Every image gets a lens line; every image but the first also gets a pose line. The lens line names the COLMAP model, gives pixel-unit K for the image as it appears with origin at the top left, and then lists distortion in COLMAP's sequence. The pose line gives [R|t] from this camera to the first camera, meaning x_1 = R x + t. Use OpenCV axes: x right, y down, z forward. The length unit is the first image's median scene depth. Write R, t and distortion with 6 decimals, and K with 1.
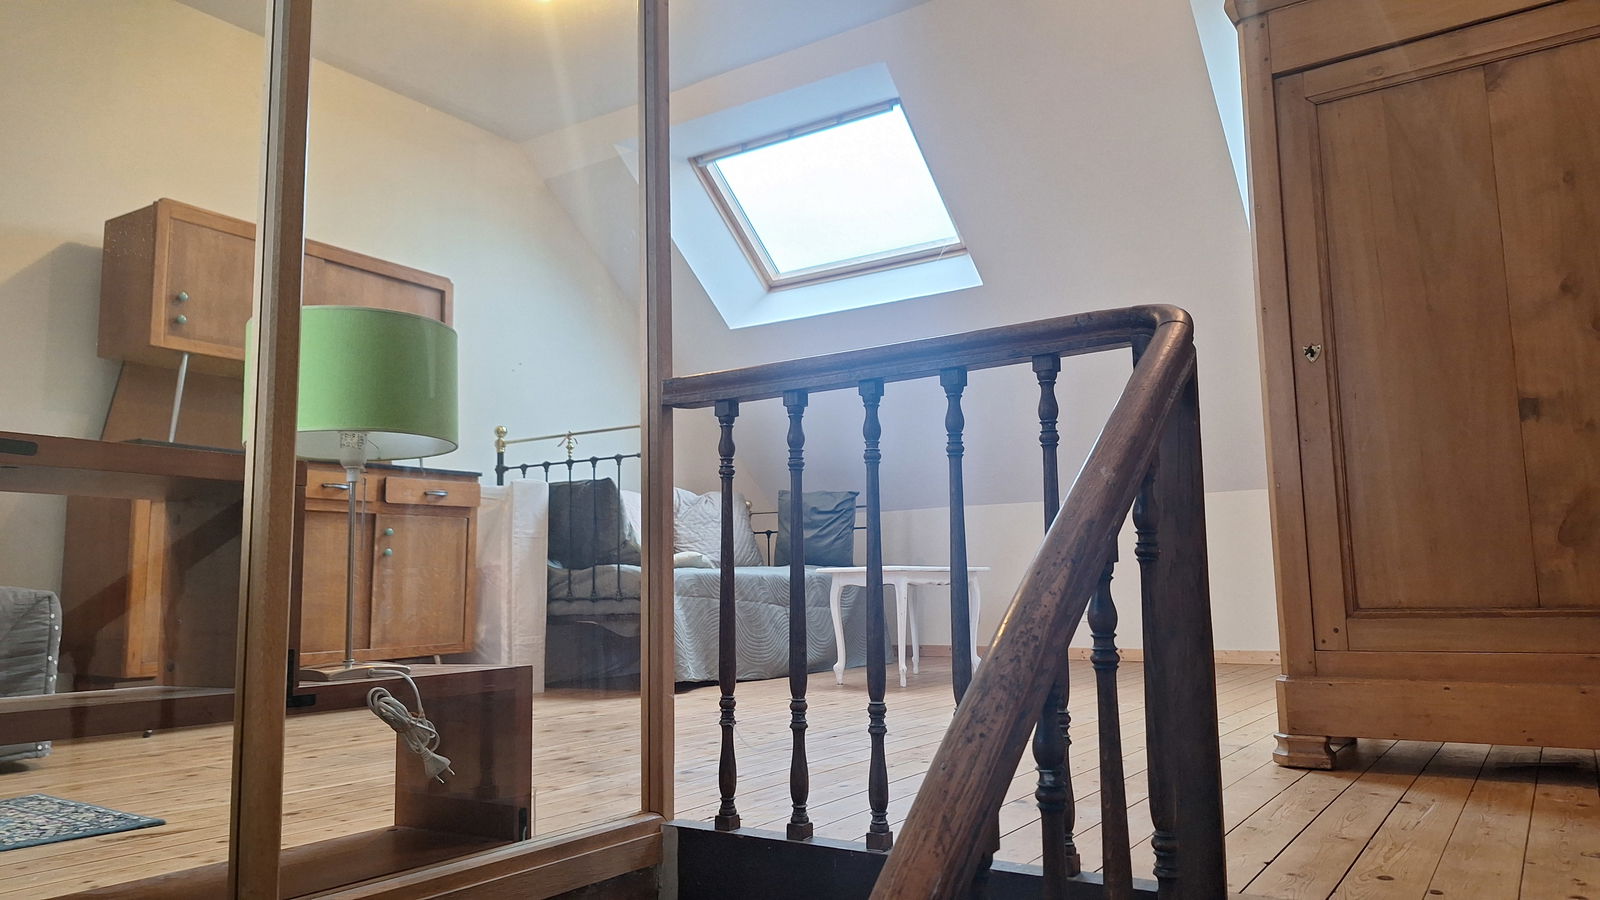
lens RADIAL K [[1096.1, 0, 809.8], [0, 1096.1, 449.3], [0, 0, 1]] dist [0.169506, -0.341448]
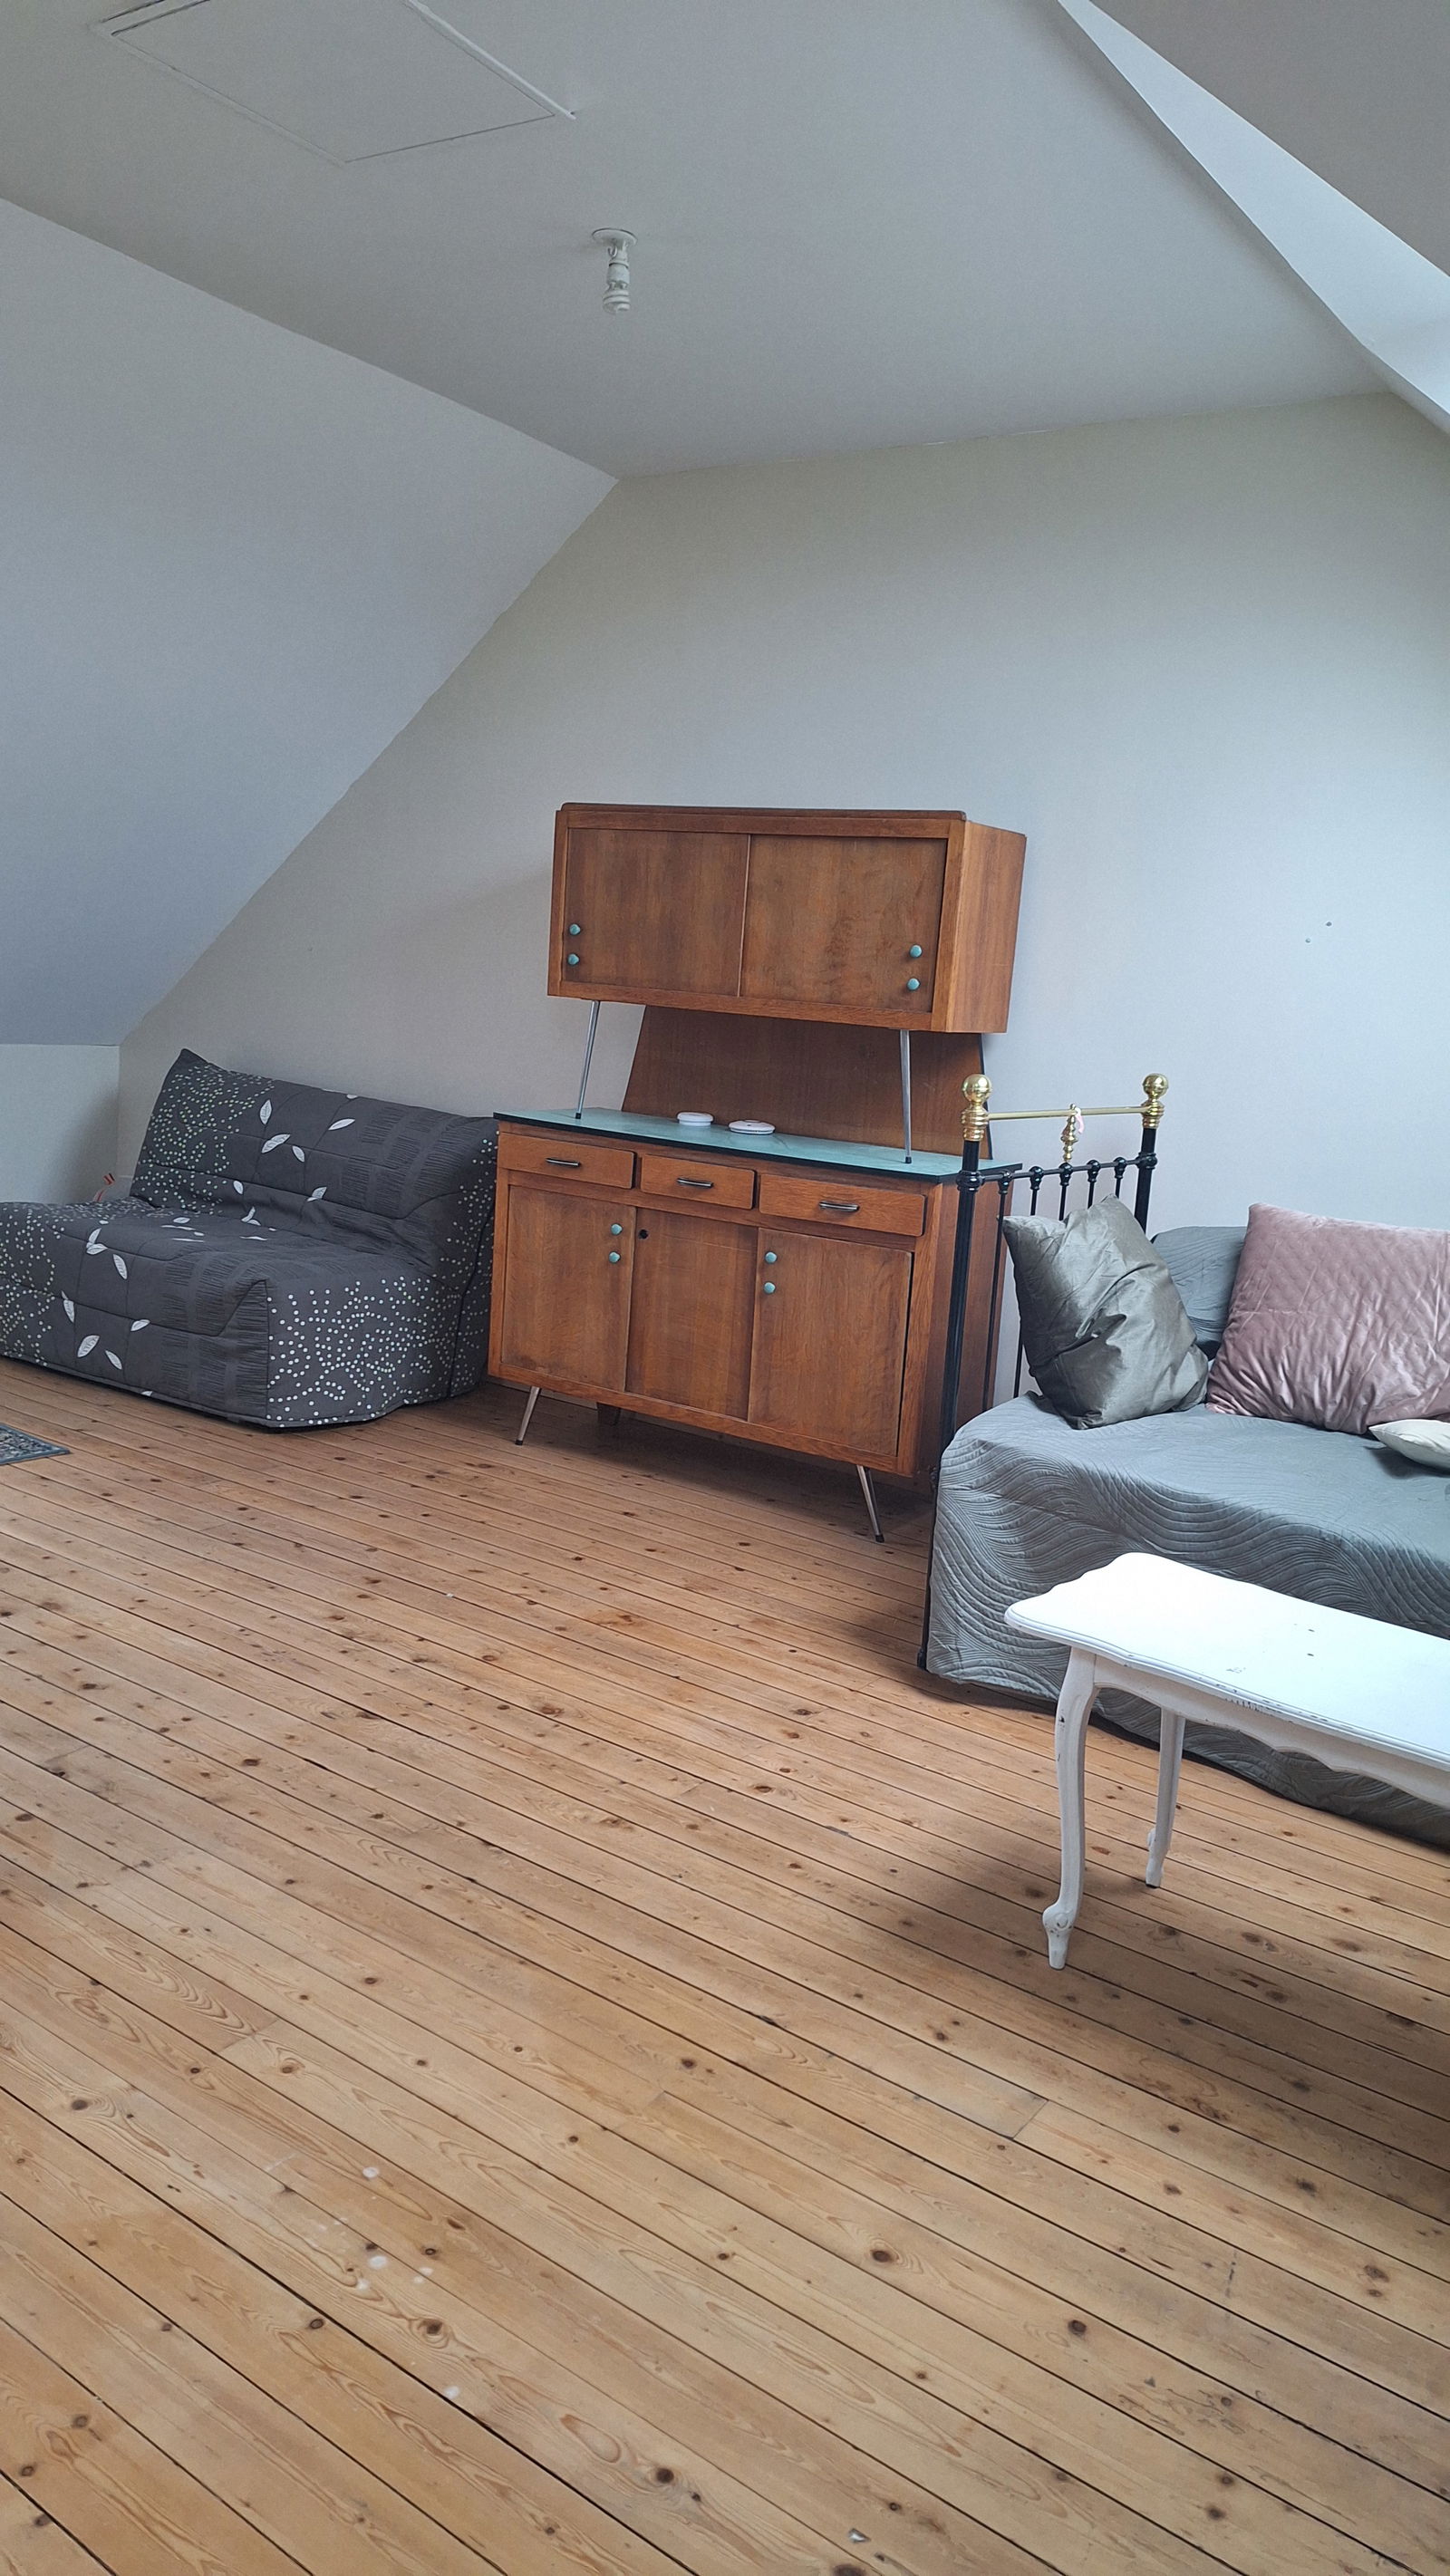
lens RADIAL K [[1755.3, 0, 754.3], [0, 1755.3, 1253.7], [0, 0, 1]] dist [0.129467, -0.166577]
pose [[-0.014786, 0.169223, -0.985467, 0.653319], [0.046893, 0.984608, 0.168372, -0.104640], [0.998790, -0.043721, -0.022494, 1.044218]]
